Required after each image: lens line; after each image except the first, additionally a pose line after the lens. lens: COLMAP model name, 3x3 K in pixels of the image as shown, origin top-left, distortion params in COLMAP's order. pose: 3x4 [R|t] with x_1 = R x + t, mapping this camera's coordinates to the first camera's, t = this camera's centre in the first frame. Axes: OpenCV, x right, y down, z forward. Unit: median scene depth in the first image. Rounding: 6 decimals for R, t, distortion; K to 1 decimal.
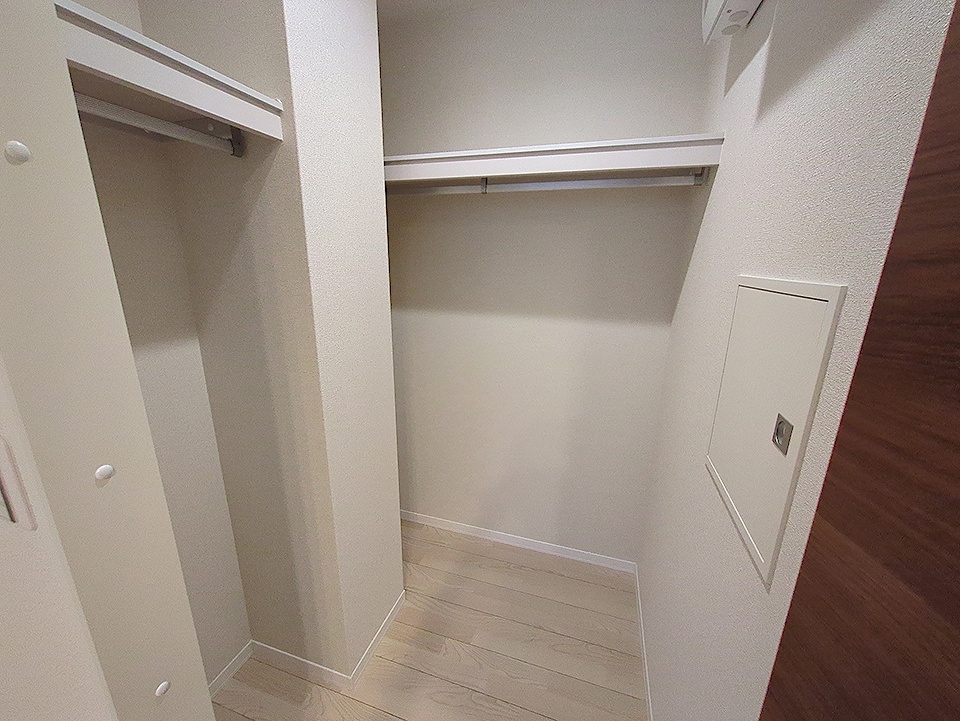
lens RADIAL K [[380.3, 0, 479.4], [0, 380.3, 360.3], [0, 0, 1]] dist [-0.002918, 0.000292]
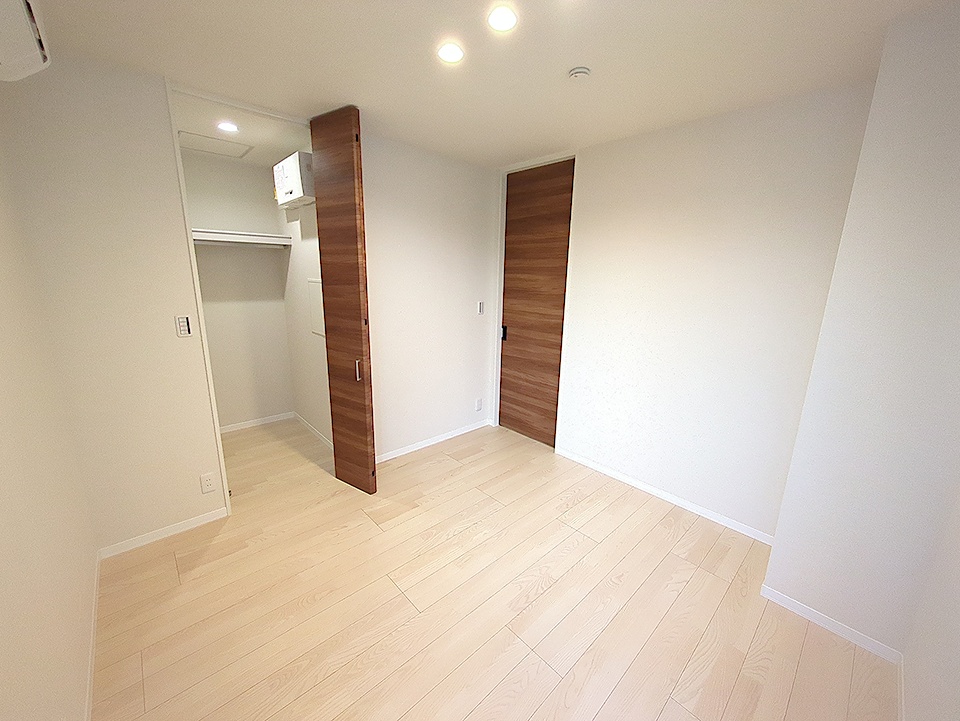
lens RADIAL K [[380.3, 0, 479.8], [0, 380.3, 360.8], [0, 0, 1]] dist [-0.002918, 0.000292]
pose [[0.493762, -0.196564, 0.847090, -1.060877], [0.211709, 0.971981, 0.102140, 0.316099], [-0.843432, 0.128904, 0.521542, -1.337012]]
